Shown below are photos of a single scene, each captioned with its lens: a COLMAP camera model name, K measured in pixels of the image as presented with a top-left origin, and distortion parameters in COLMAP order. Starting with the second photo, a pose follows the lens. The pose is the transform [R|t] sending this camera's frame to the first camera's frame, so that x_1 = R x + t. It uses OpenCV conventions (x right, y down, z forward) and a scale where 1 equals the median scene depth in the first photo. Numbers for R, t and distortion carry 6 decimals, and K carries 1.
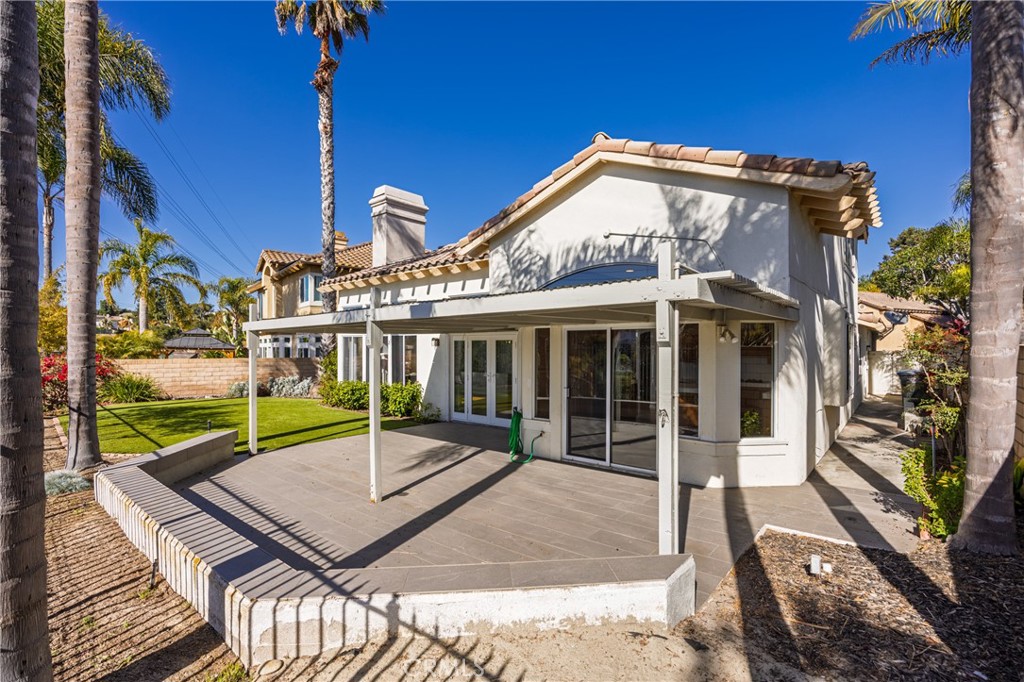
lens RADIAL K [[466.4, 0, 510.9], [0, 466.4, 343.9], [0, 0, 1]] dist [0.000900, -0.000770]
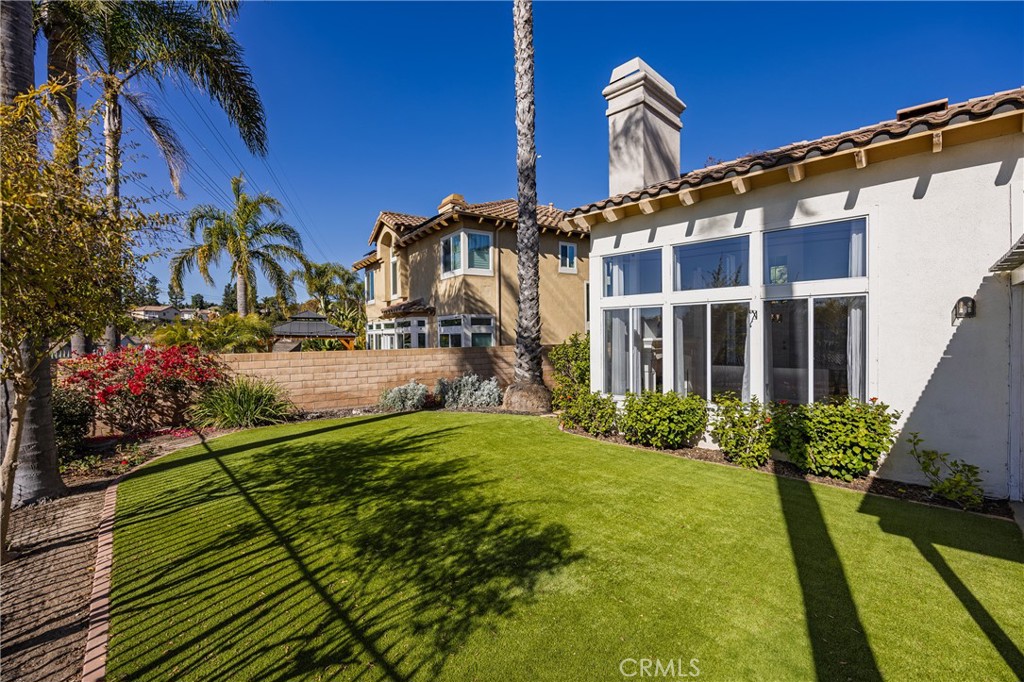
lens RADIAL K [[428.4, 0, 514.7], [0, 428.4, 336.8], [0, 0, 1]] dist [-0.015301, 0.000239]
pose [[0.997302, -0.013413, -0.072178, -0.346124], [0.014515, 0.999786, 0.014767, 0.006227], [0.071964, -0.015775, 0.997282, 0.387761]]
